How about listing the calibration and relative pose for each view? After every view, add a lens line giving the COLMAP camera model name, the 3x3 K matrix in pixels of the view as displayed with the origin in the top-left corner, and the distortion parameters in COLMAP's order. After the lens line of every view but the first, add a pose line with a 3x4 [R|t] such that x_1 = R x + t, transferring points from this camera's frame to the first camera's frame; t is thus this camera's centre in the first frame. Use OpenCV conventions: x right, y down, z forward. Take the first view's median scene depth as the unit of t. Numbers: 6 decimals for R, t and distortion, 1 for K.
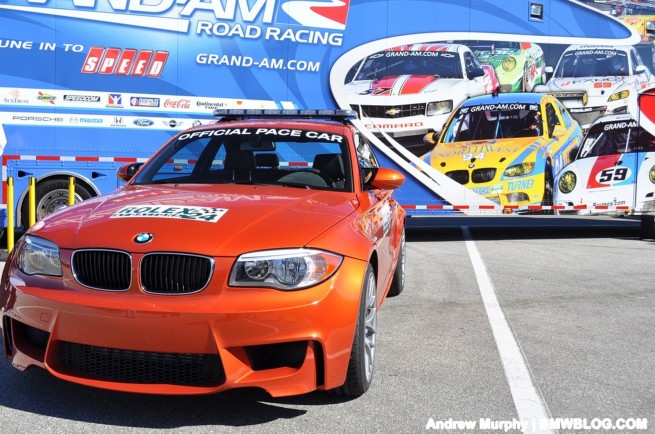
lens RADIAL K [[1076.5, 0, 324.6], [0, 1076.5, 219.4], [0, 0, 1]] dist [0.081209, 0.000000]
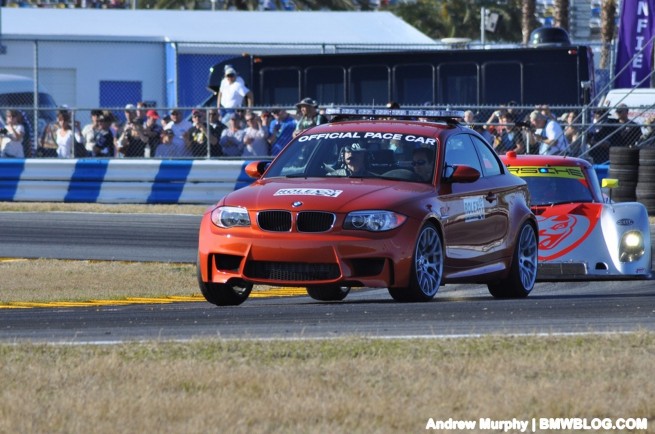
lens RADIAL K [[1076.5, 0, 327.1], [0, 1076.5, 217.6], [0, 0, 1]] dist [0.081209, 0.000000]
pose [[0.994891, 0.008052, -0.100638, 0.016765], [-0.007974, 0.999968, 0.001174, 0.009323], [0.100644, -0.000366, 0.994922, -0.203620]]
